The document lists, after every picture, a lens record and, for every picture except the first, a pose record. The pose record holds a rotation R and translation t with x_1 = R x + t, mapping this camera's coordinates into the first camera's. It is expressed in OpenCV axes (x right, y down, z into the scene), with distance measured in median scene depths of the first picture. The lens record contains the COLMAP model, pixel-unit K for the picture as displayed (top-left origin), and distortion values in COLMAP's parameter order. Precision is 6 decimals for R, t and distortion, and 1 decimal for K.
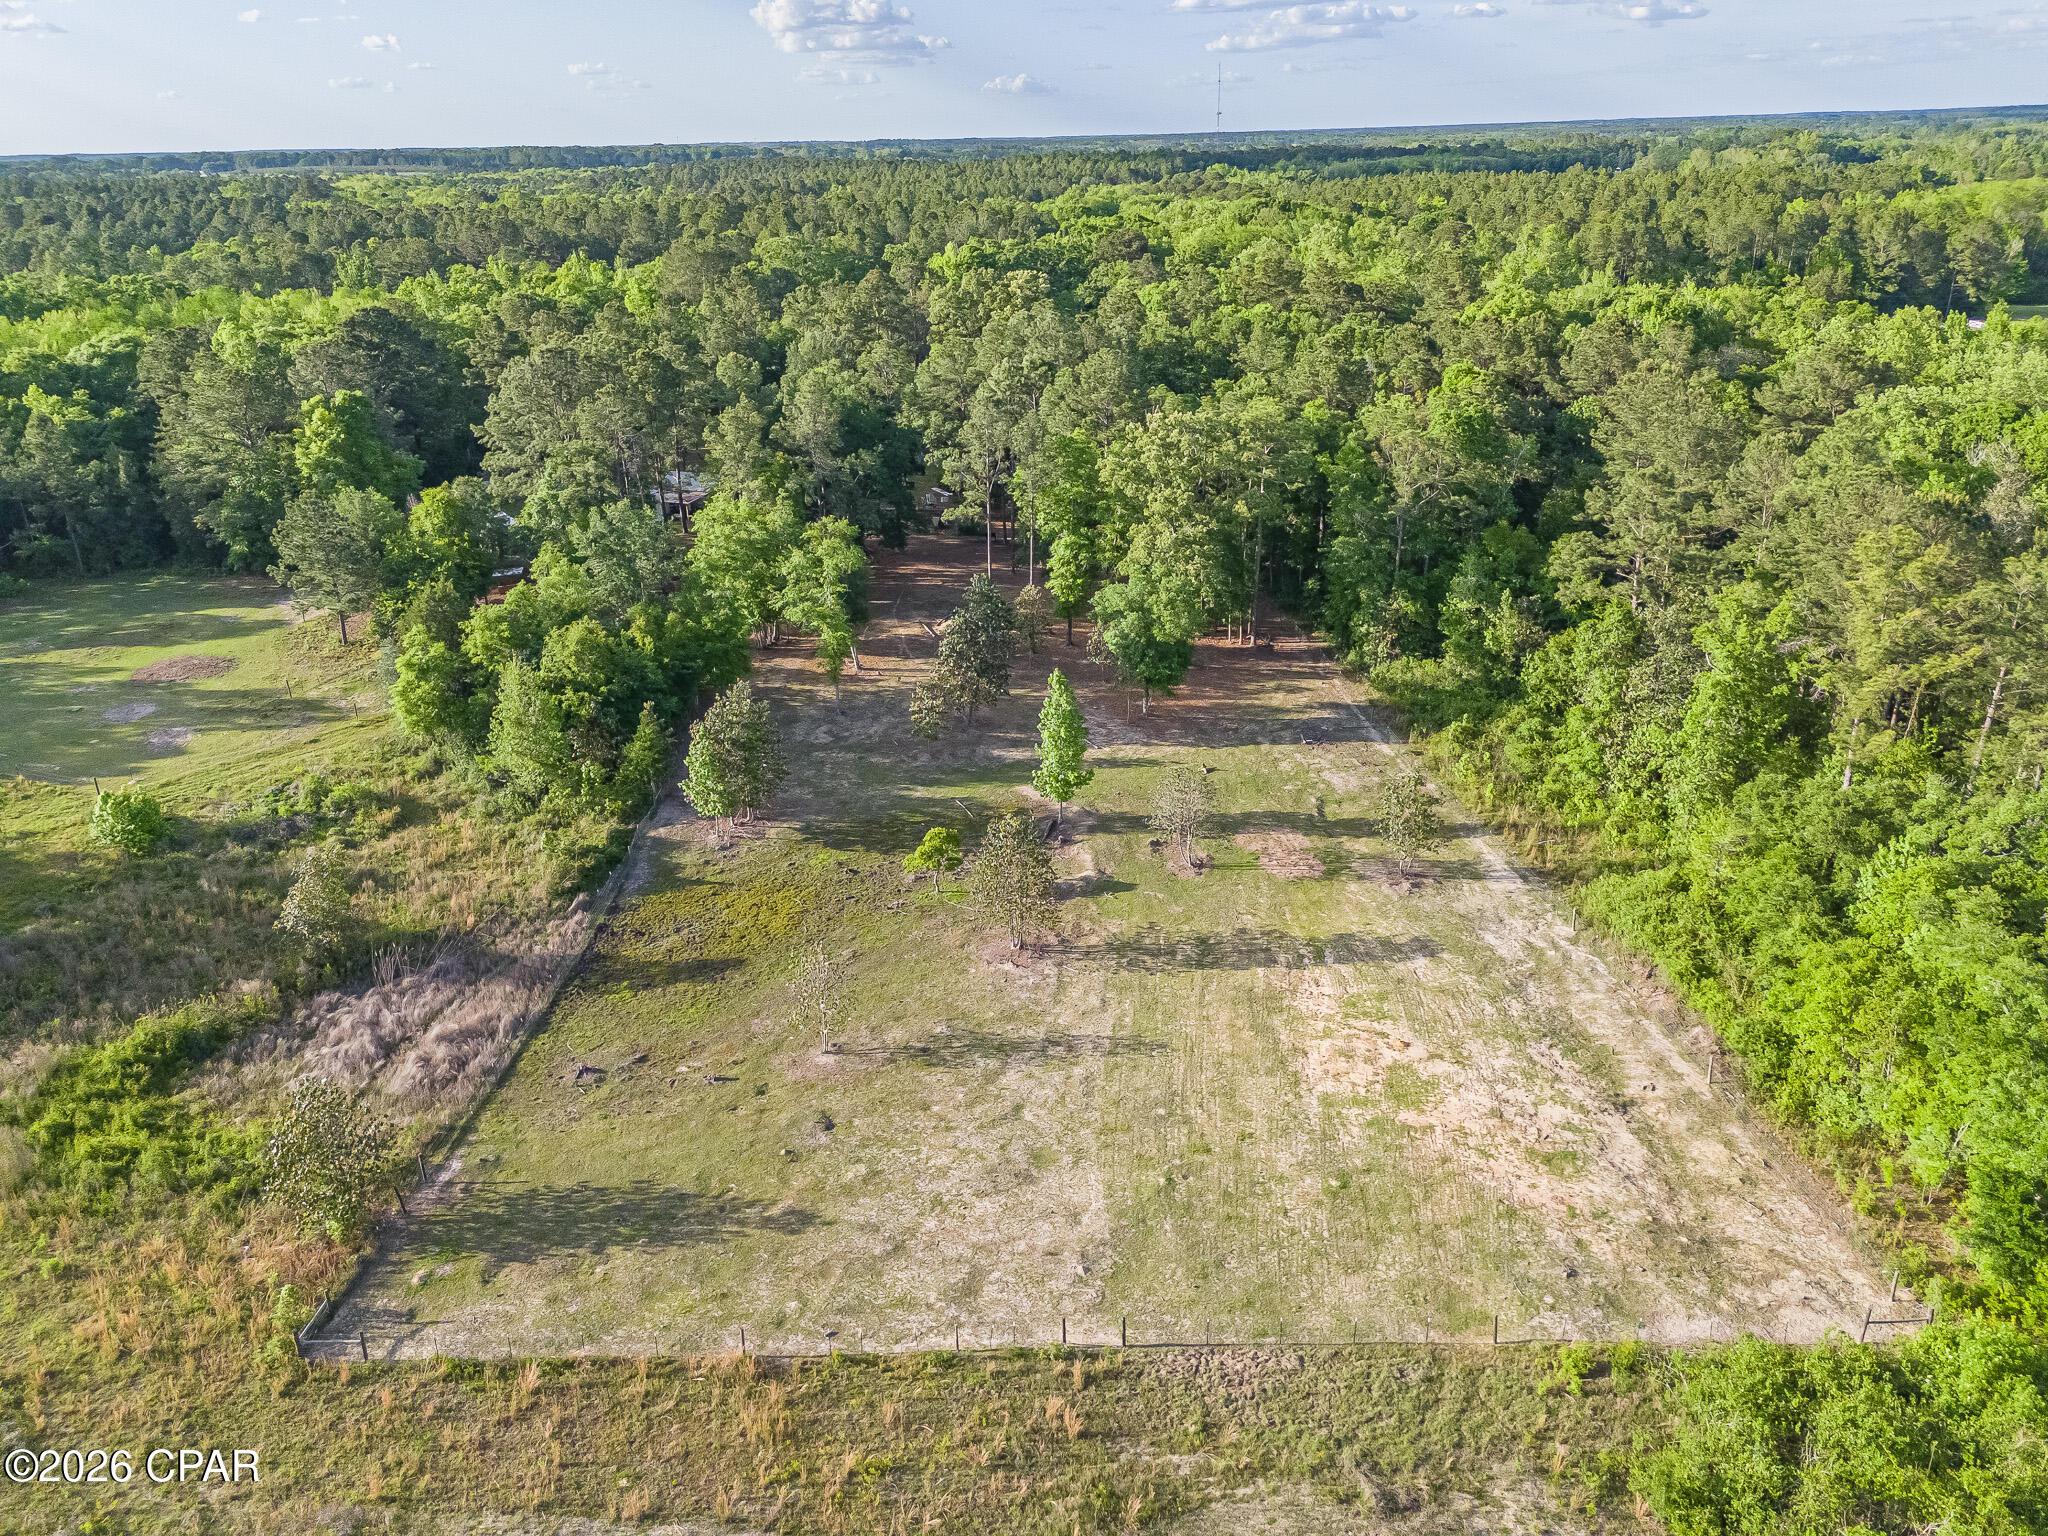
lens RADIAL K [[1520.2, 0, 1024.0], [0, 1520.2, 768.0], [0, 0, 1]] dist [0.056089, -0.048330]
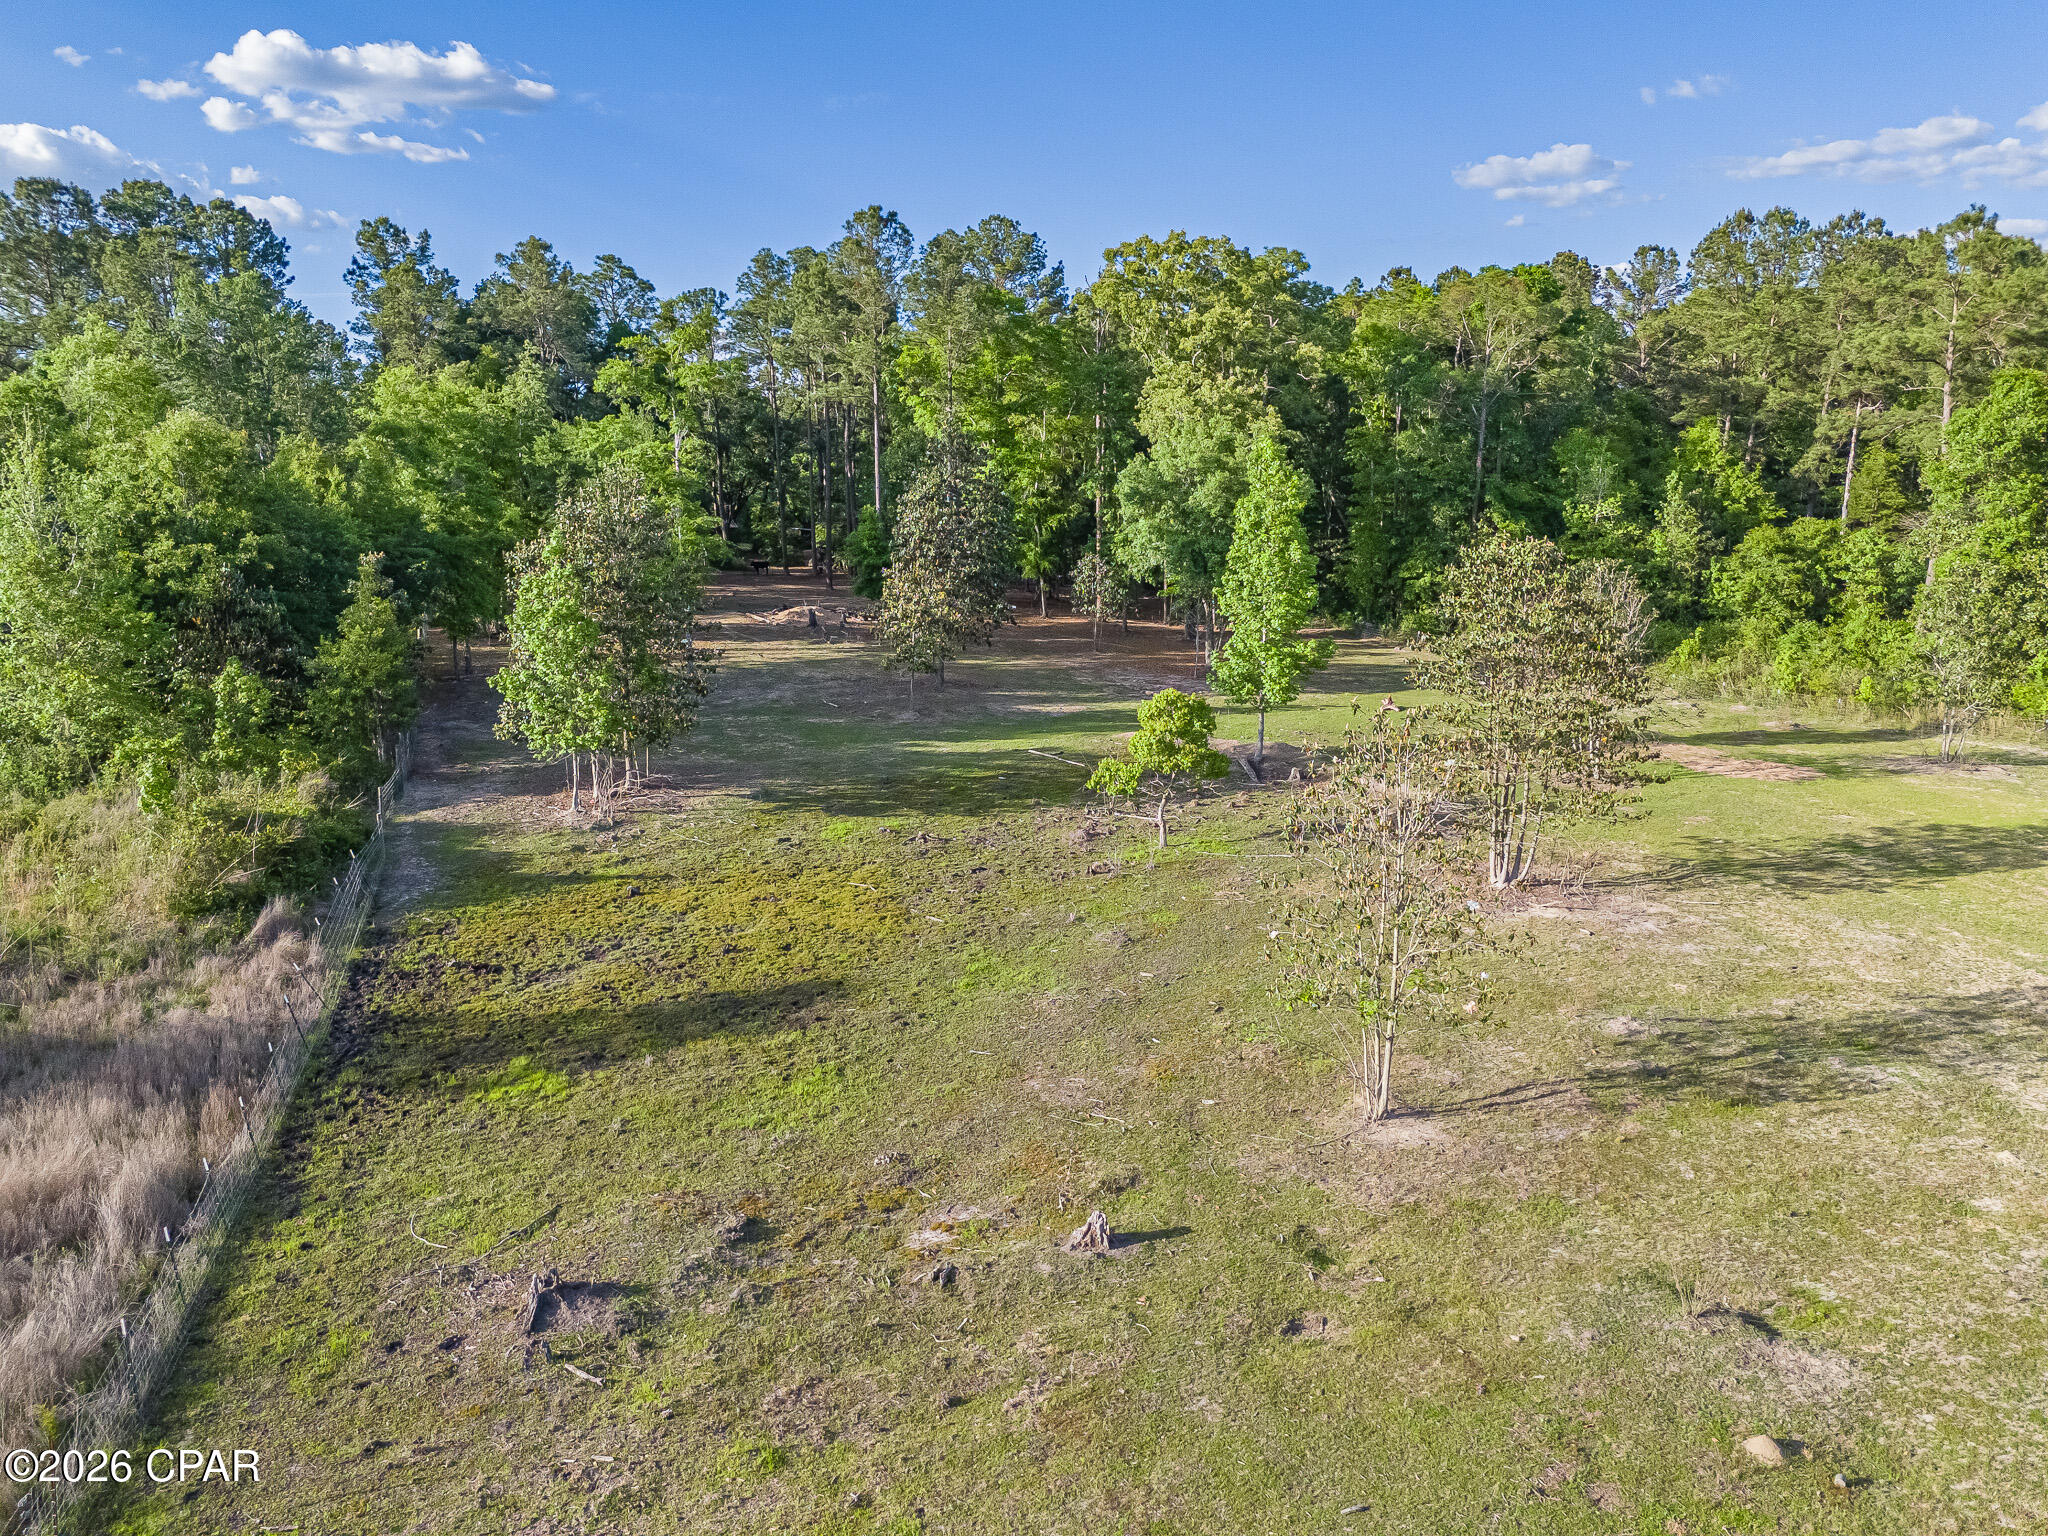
lens RADIAL K [[1520.2, 0, 1024.0], [0, 1520.2, 768.0], [0, 0, 1]] dist [0.056089, -0.048330]
pose [[0.945860, -0.045662, 0.321348, -0.247246], [0.111821, 0.975288, -0.190550, 0.145435], [-0.304706, 0.216167, 0.927592, 0.626812]]
